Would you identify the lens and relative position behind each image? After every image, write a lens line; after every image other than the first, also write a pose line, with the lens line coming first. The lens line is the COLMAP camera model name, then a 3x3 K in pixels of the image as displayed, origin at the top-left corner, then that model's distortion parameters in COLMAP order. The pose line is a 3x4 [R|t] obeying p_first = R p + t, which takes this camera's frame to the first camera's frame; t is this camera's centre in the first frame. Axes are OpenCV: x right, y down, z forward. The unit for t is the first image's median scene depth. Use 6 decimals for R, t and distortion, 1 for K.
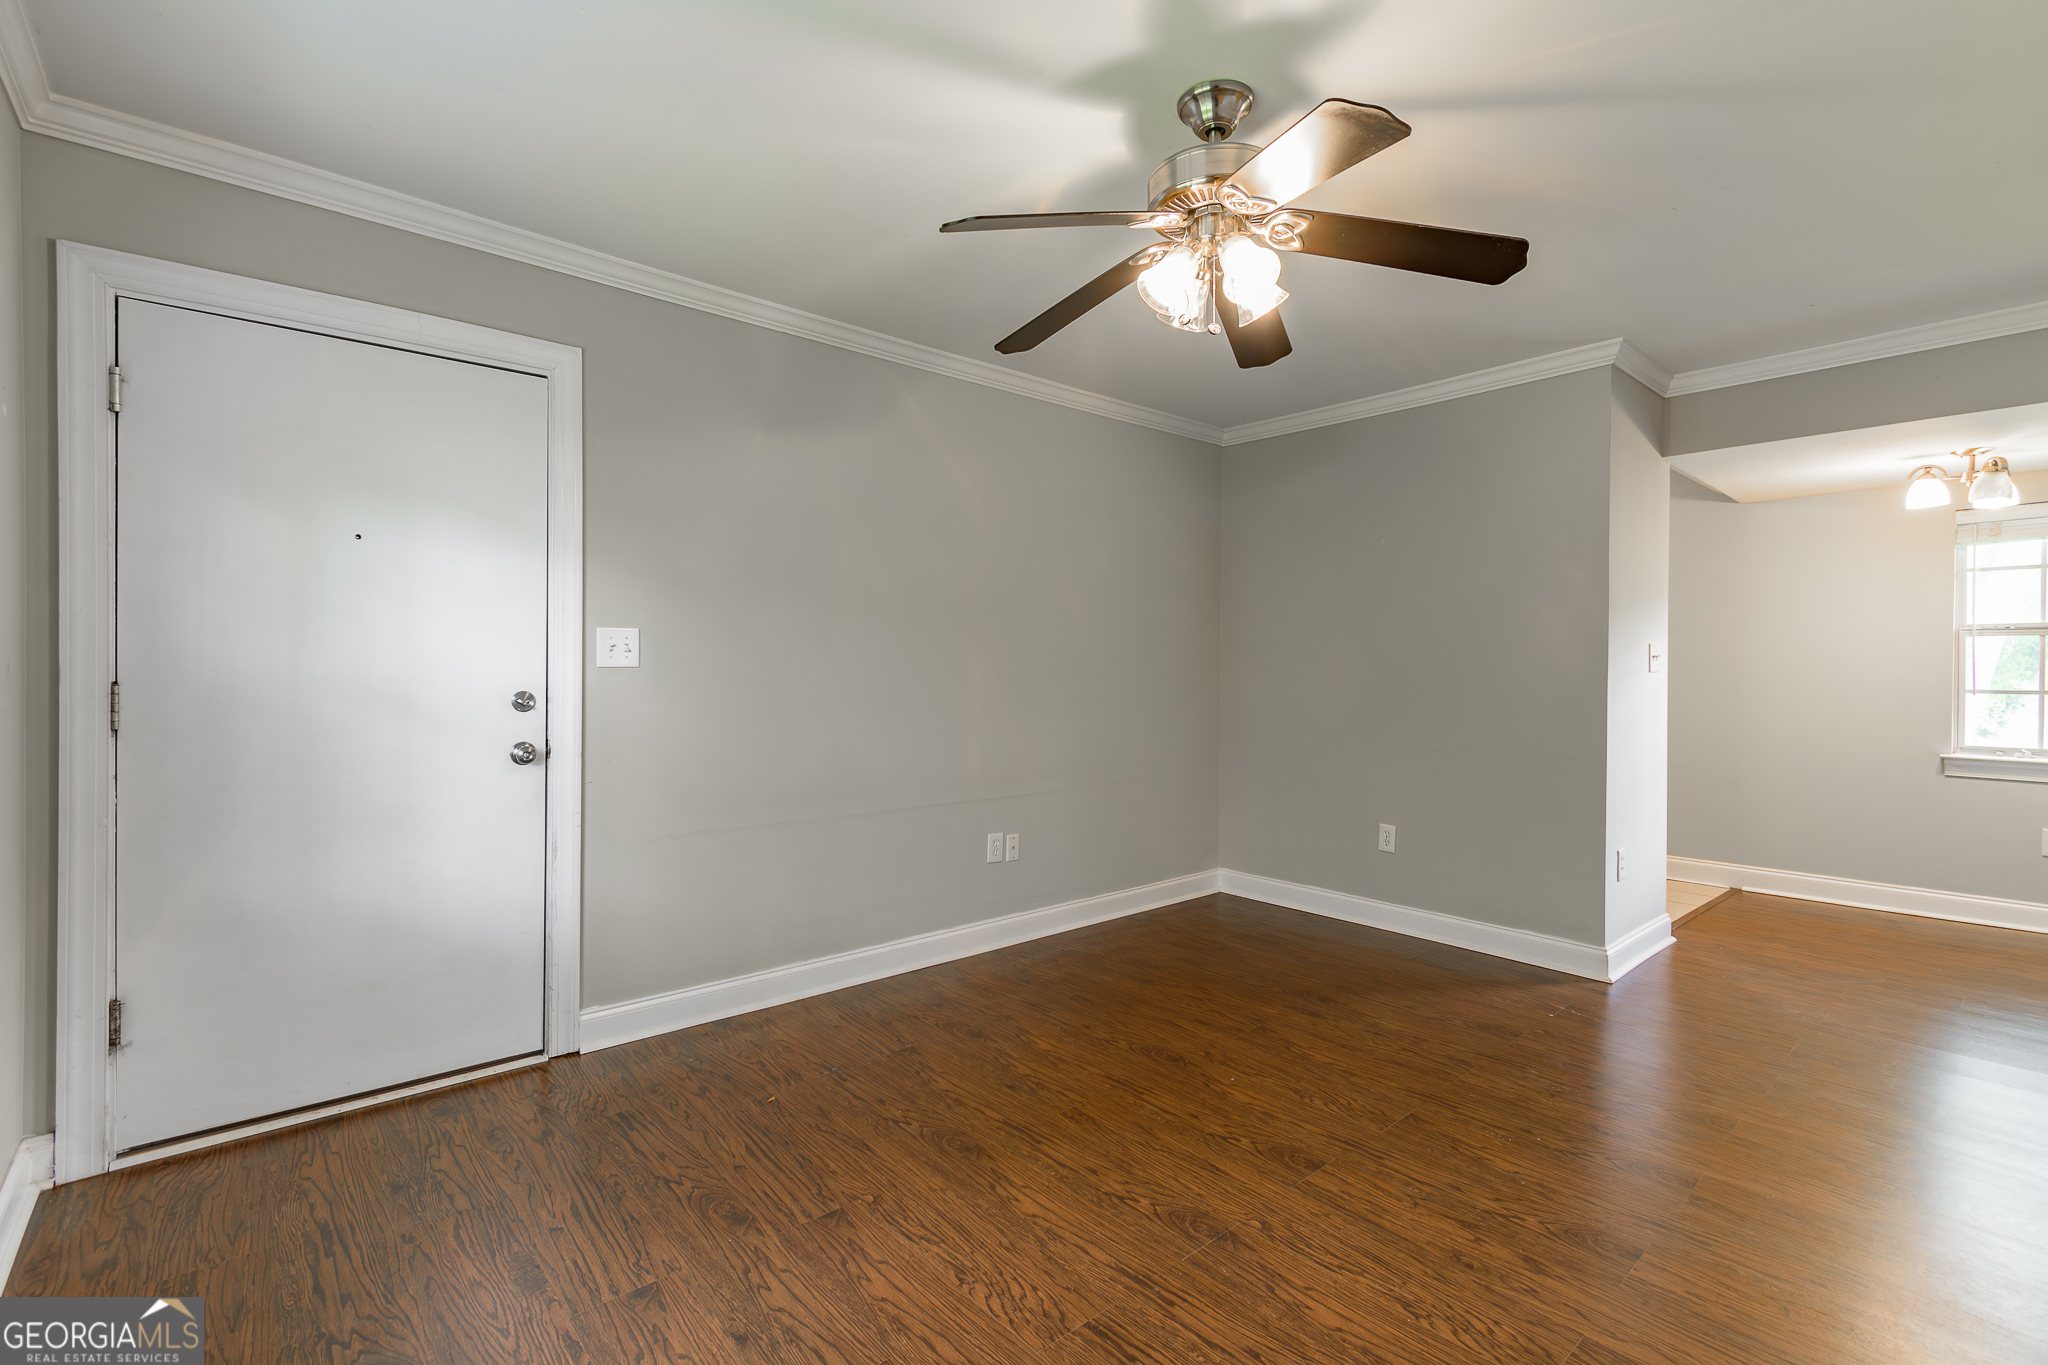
lens RADIAL K [[917.6, 0, 1038.6], [0, 917.6, 668.5], [0, 0, 1]] dist [-0.000752, -0.000845]
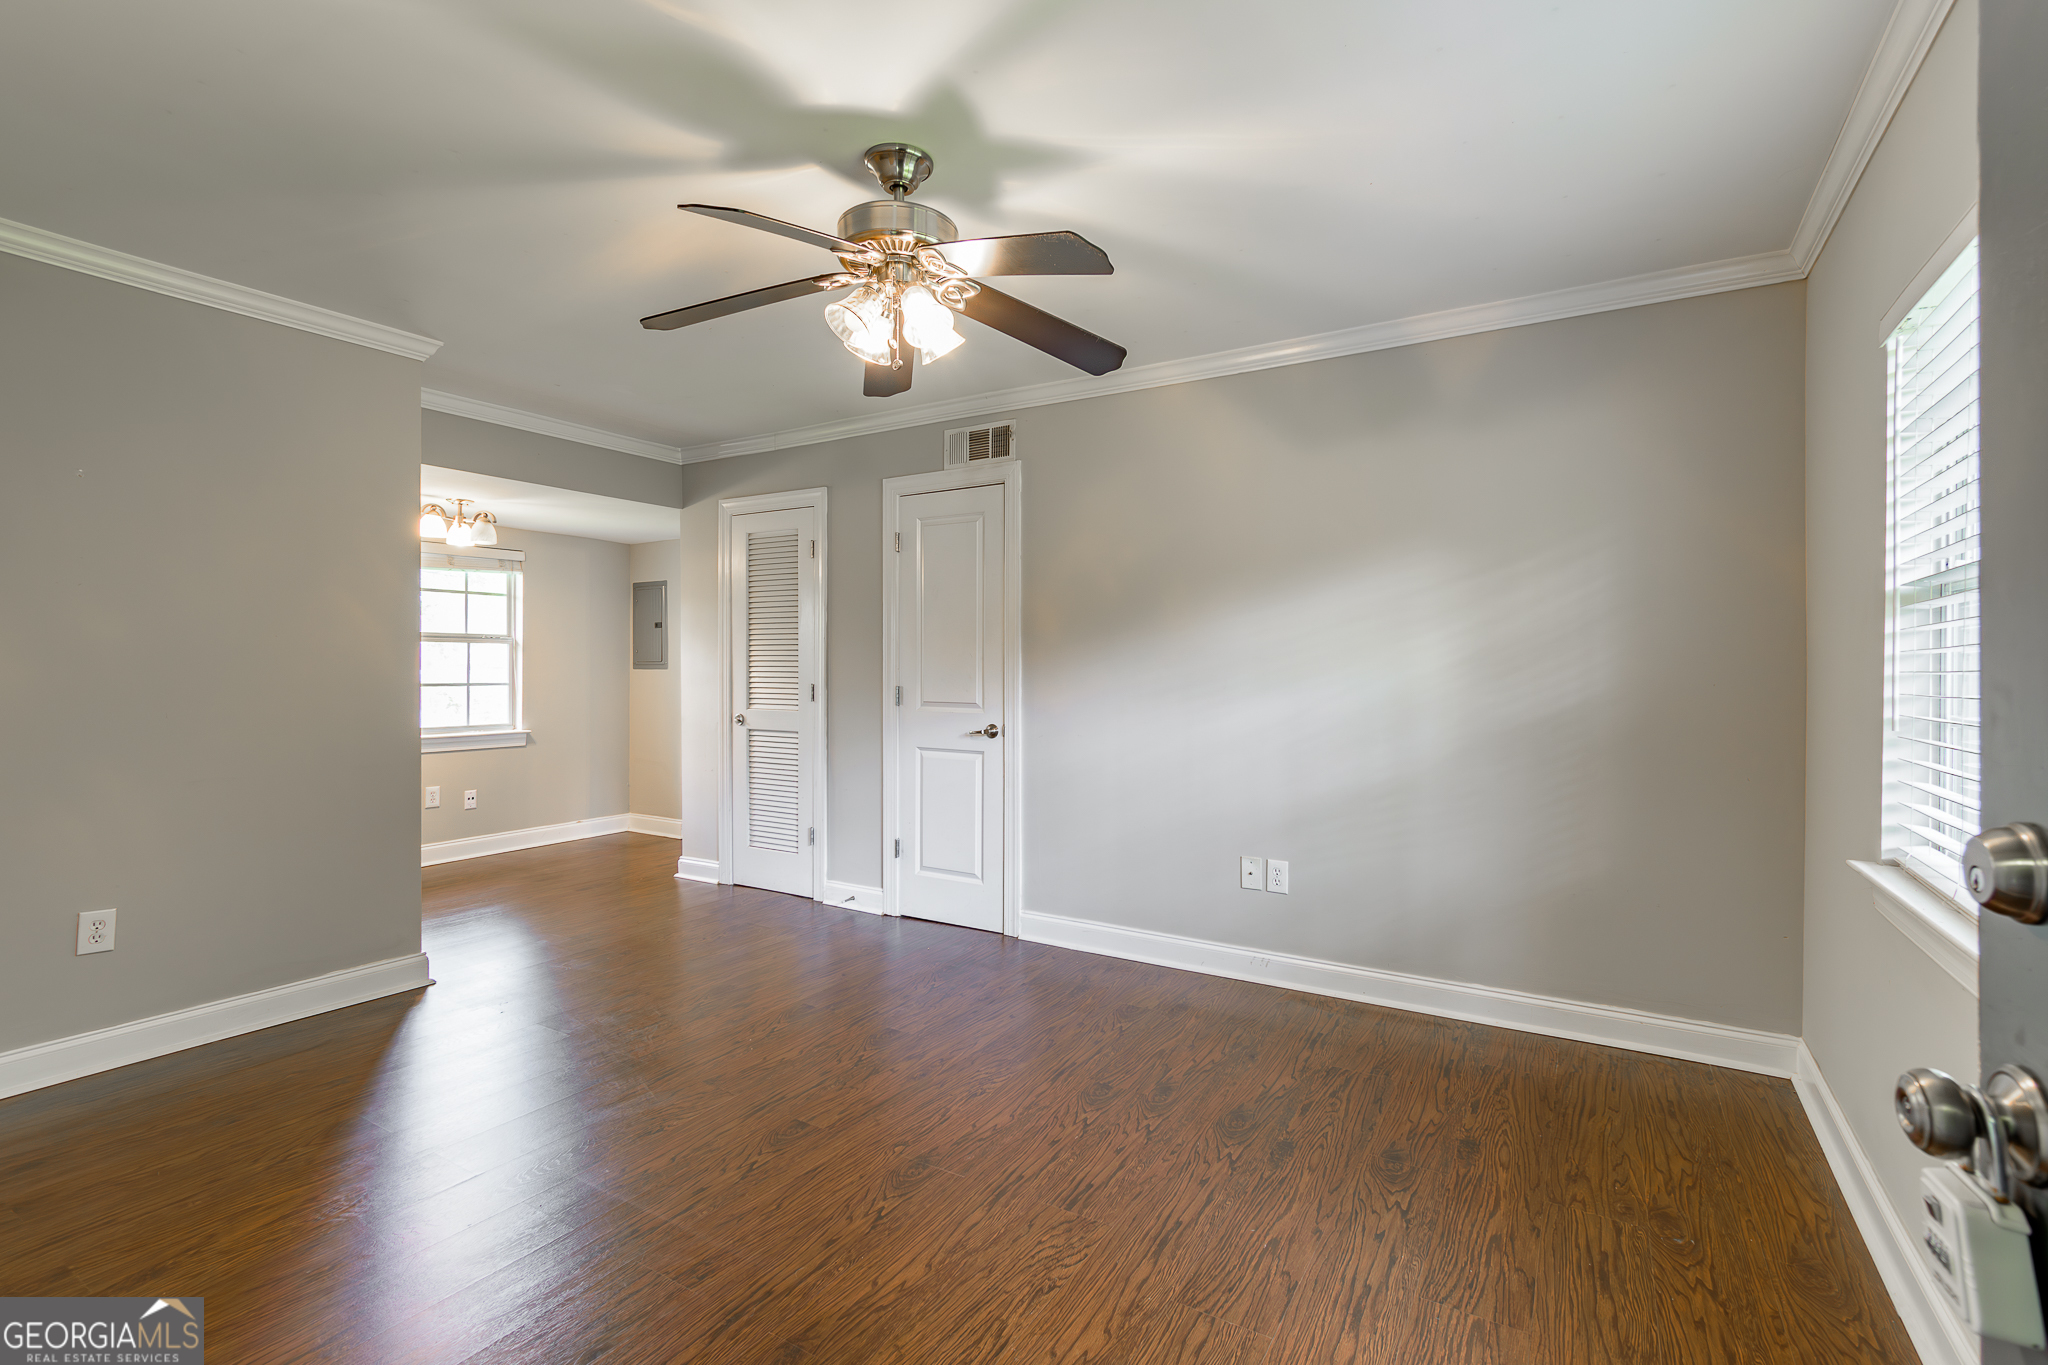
lens RADIAL K [[918.4, 0, 1030.6], [0, 918.4, 673.5], [0, 0, 1]] dist [0.000864, -0.000005]
pose [[-0.294453, -0.010921, 0.955604, -0.893177], [-0.000716, 0.999937, 0.011207, -0.011898], [-0.955666, 0.002615, -0.294442, 1.144281]]
